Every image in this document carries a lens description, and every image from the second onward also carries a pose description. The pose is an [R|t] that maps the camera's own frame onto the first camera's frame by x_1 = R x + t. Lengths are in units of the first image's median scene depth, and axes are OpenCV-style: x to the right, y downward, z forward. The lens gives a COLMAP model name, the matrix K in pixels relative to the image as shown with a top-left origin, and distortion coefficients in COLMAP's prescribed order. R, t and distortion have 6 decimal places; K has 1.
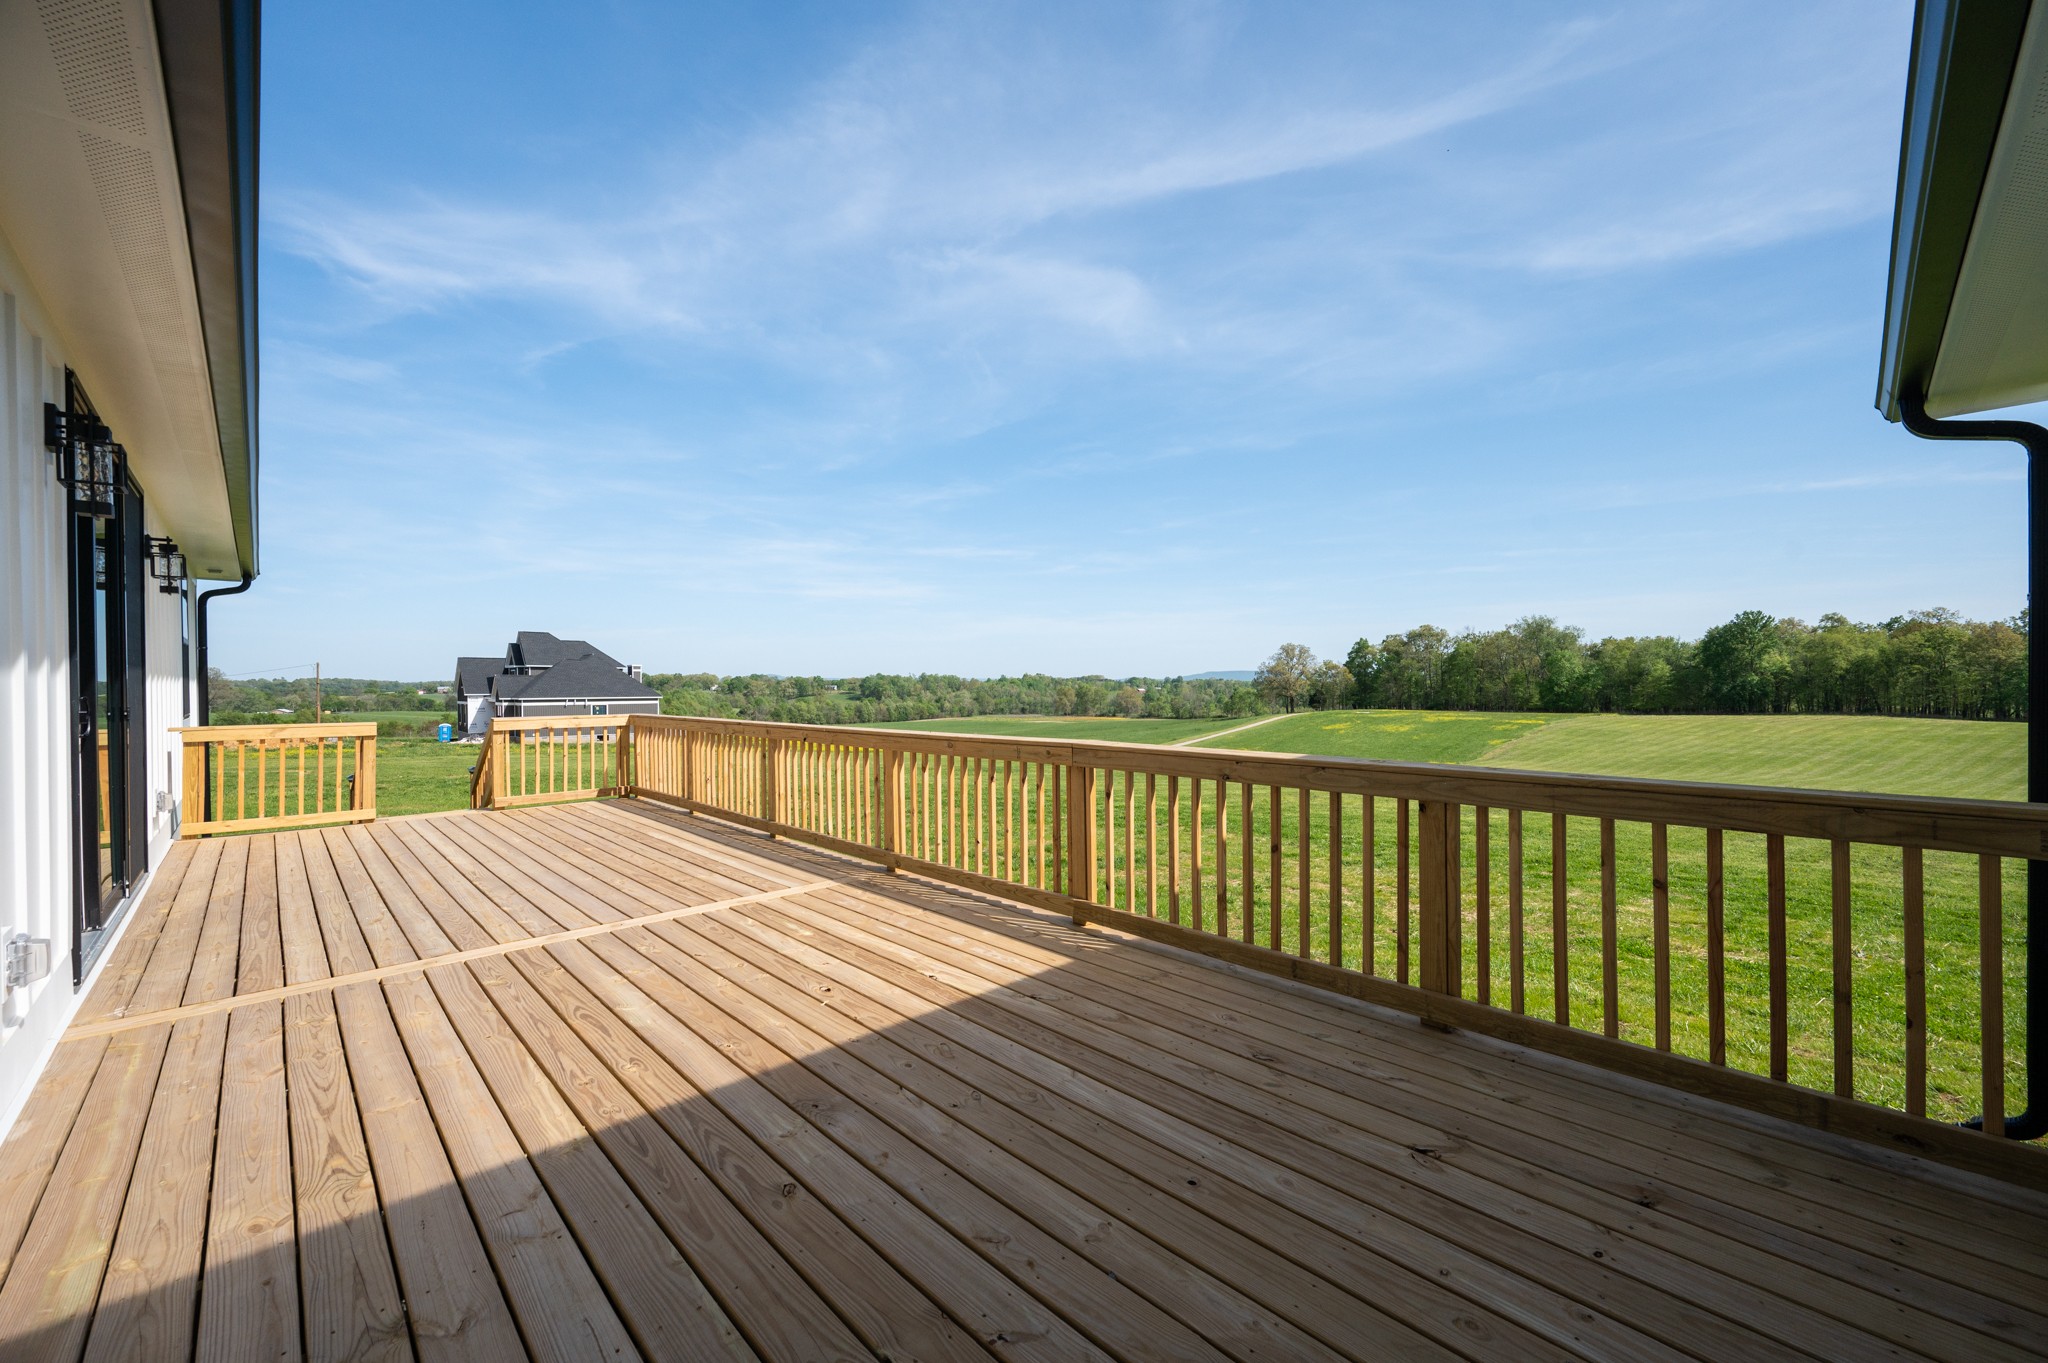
lens RADIAL K [[816.8, 0, 1019.4], [0, 816.8, 688.1], [0, 0, 1]] dist [-0.001358, 0.000252]
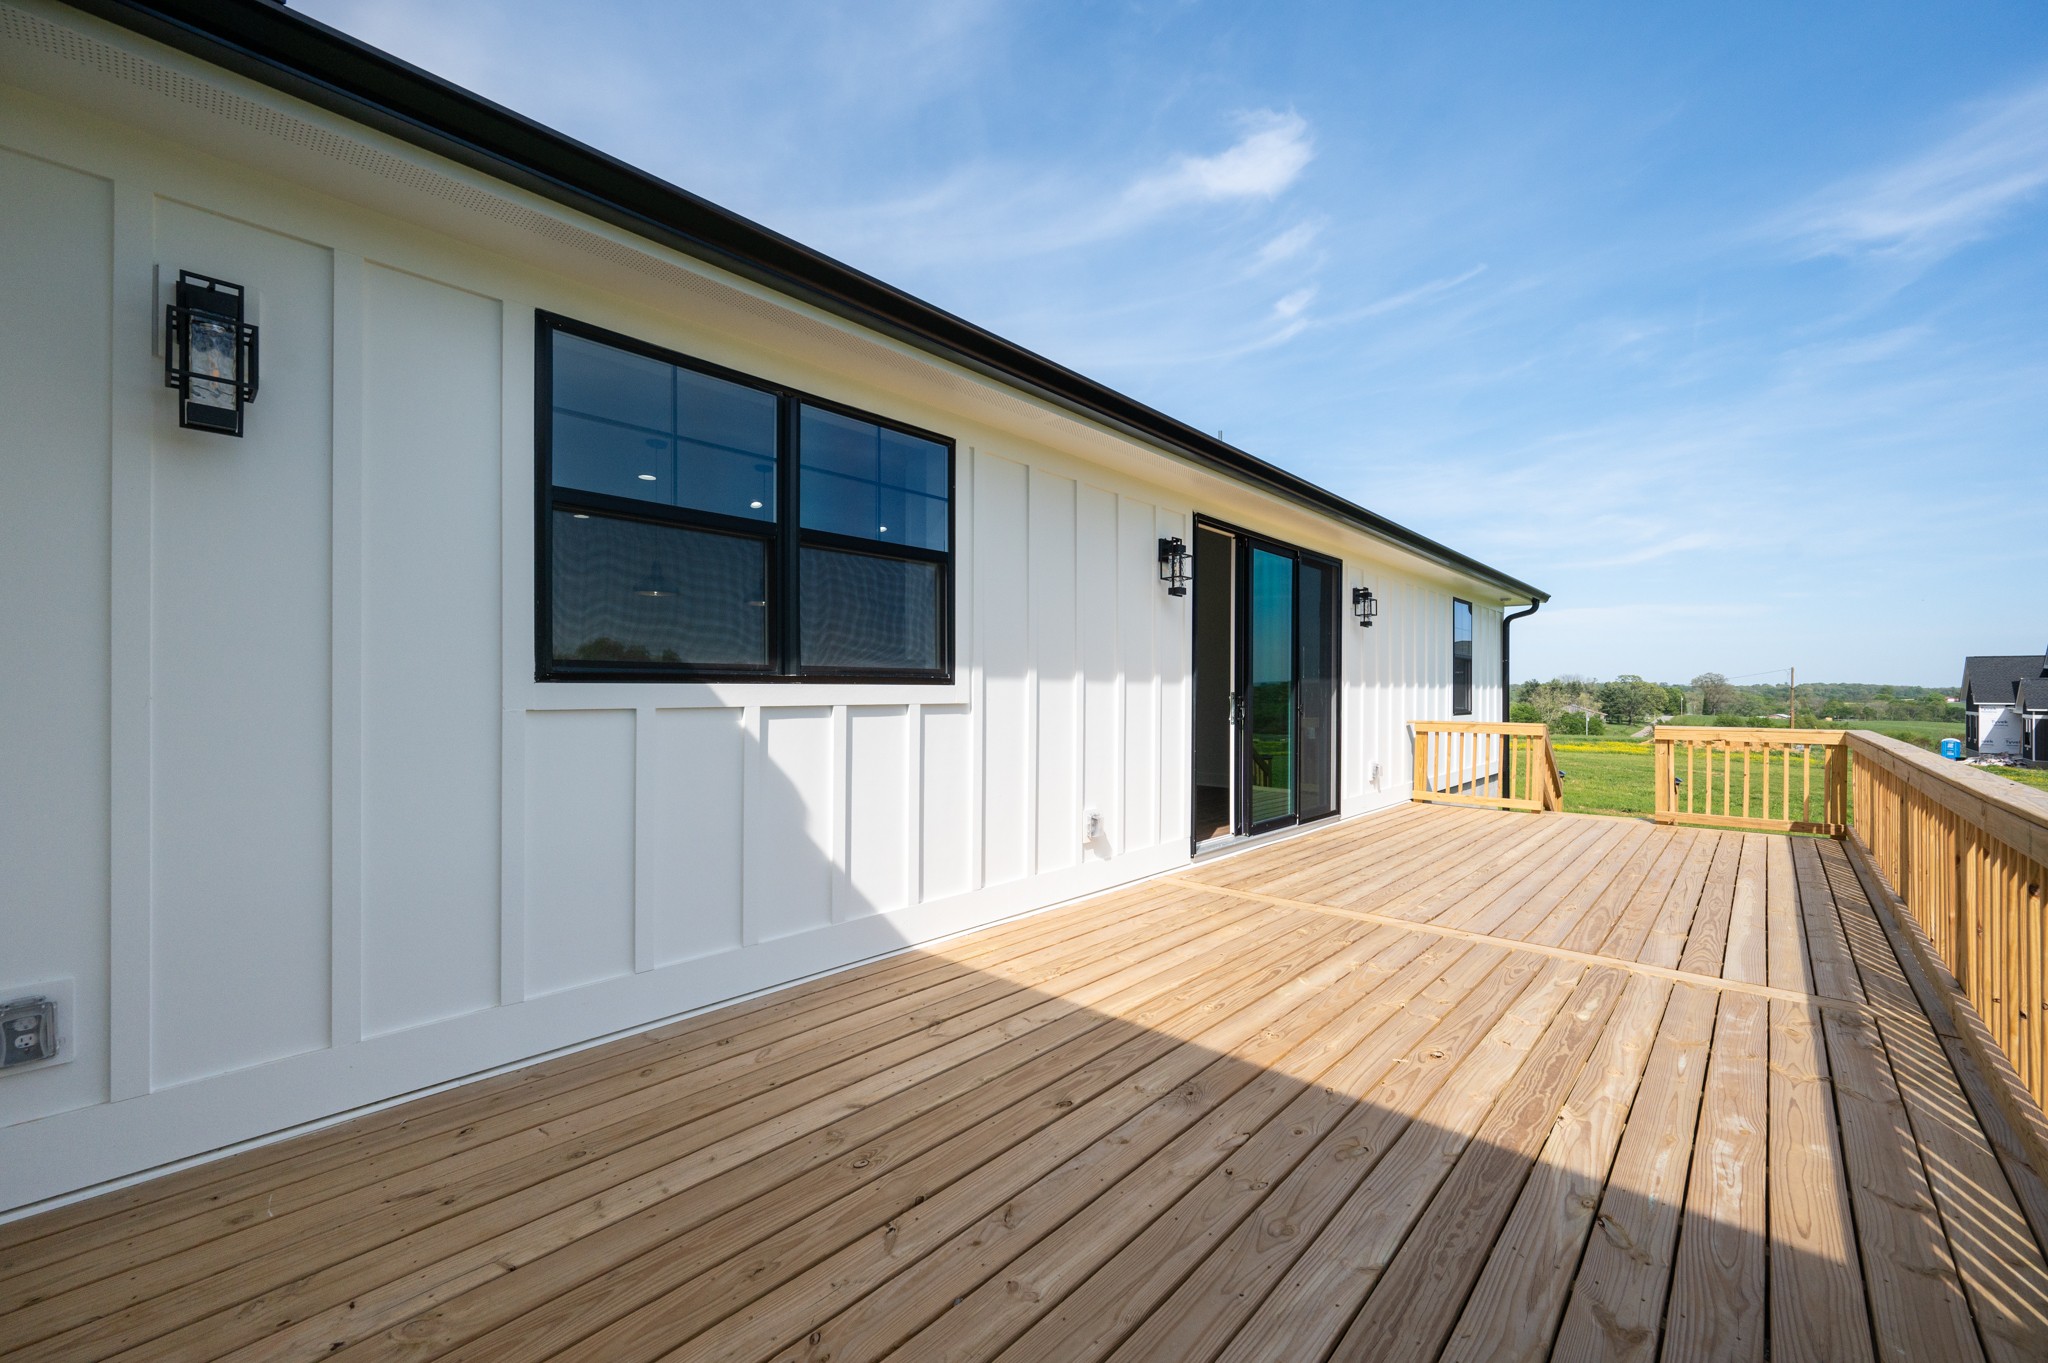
lens RADIAL K [[797.8, 0, 1032.7], [0, 797.8, 689.4], [0, 0, 1]] dist [-0.014177, 0.000062]
pose [[0.064479, 0.004102, -0.997911, 0.408963], [-0.008814, 0.999955, 0.003541, -0.004365], [0.997880, 0.008567, 0.064512, 0.396310]]
